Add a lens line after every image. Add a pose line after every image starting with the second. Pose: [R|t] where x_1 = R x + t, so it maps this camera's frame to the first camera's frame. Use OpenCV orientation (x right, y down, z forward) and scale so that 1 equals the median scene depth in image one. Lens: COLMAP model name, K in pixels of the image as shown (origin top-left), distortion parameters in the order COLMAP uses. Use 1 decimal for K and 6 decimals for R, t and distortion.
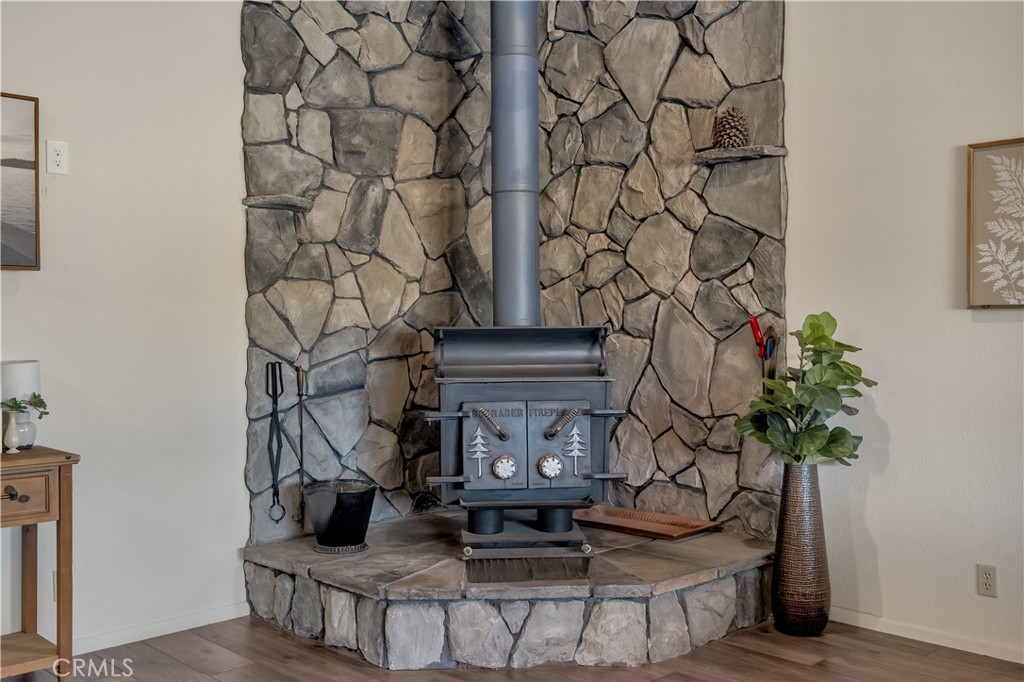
lens RADIAL K [[1023.8, 0, 510.0], [0, 1023.8, 339.7], [0, 0, 1]] dist [0.003503, 0.000000]
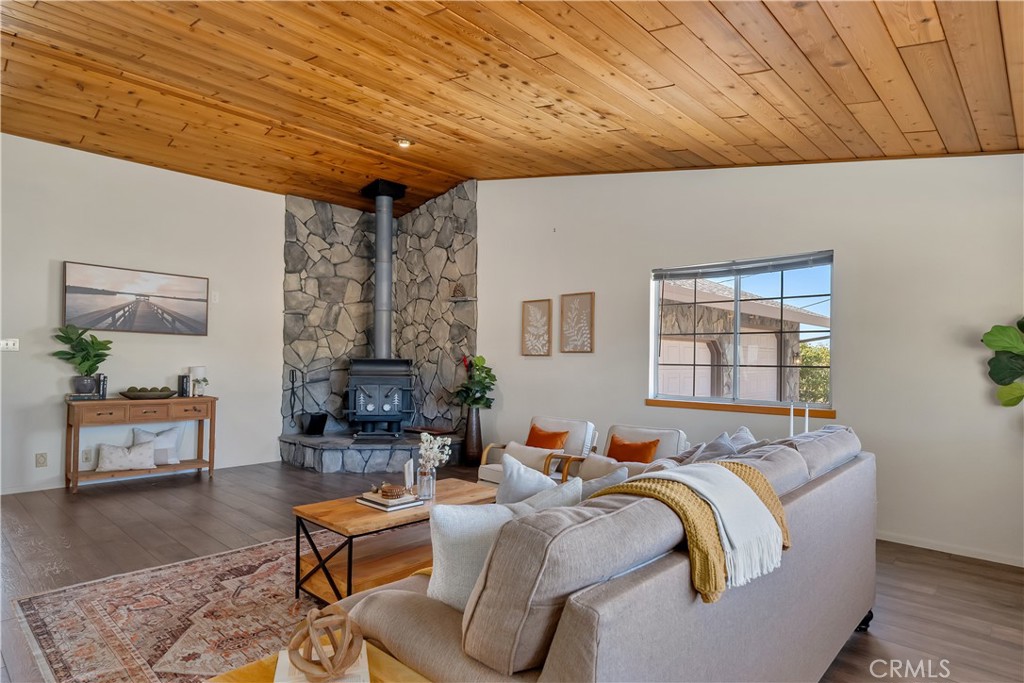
lens RADIAL K [[577.9, 0, 506.8], [0, 577.9, 356.2], [0, 0, 1]] dist [0.005645, 0.000632]
pose [[0.999031, 0.021098, 0.038621, 0.282448], [-0.020270, 0.999559, -0.021703, 0.007634], [-0.039062, 0.020899, 0.999018, -0.581022]]
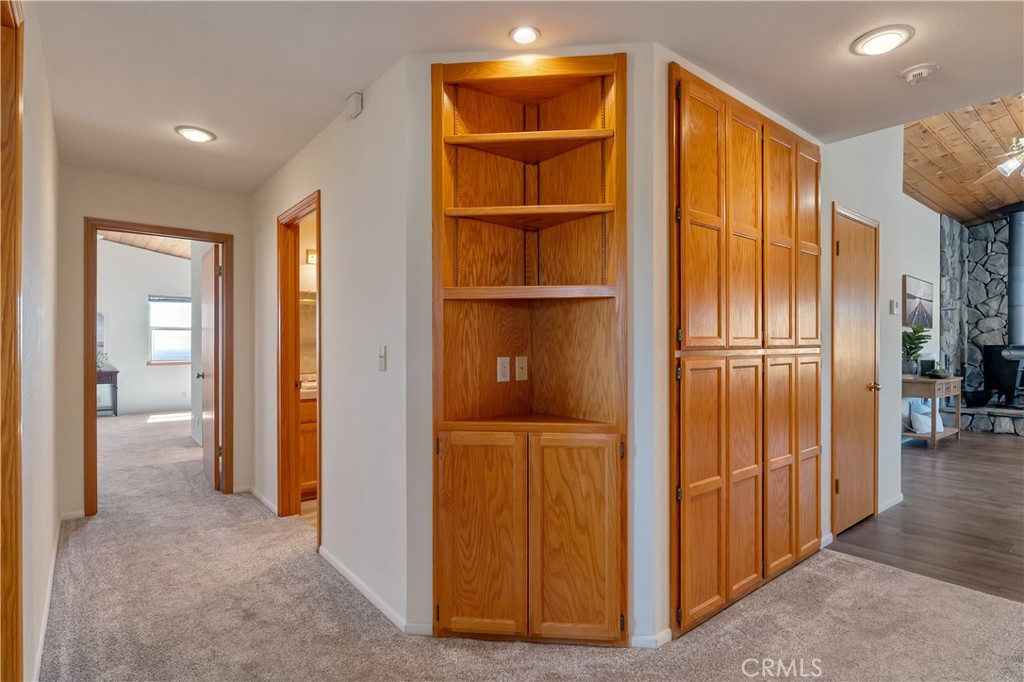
lens RADIAL K [[522.1, 0, 513.6], [0, 522.1, 343.4], [0, 0, 1]] dist [0.000126, -0.000115]
pose [[0.996306, 0.008026, -0.085498, -1.501251], [-0.009437, 0.999826, -0.016114, 0.024860], [0.085353, 0.016861, 0.996208, -0.859747]]
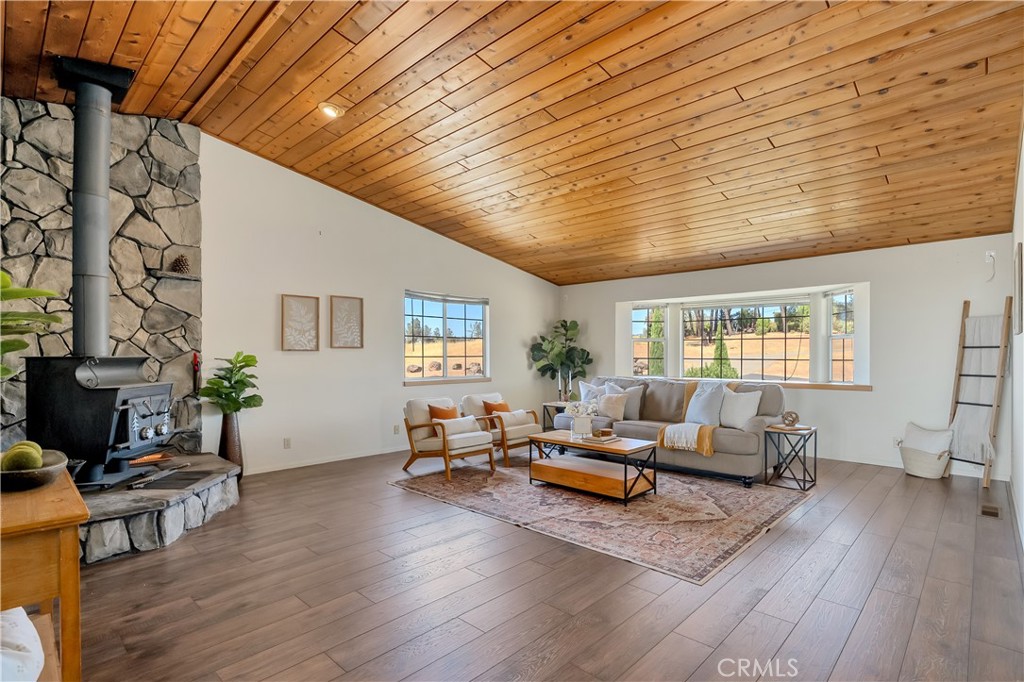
lens RADIAL K [[497.6, 0, 514.3], [0, 497.6, 354.5], [0, 0, 1]] dist [-0.001877, -0.001291]
pose [[-0.045563, 0.007312, 0.998935, -0.833532], [0.017029, 0.999834, -0.006542, 0.001023], [-0.998816, 0.016713, -0.045680, 0.345313]]
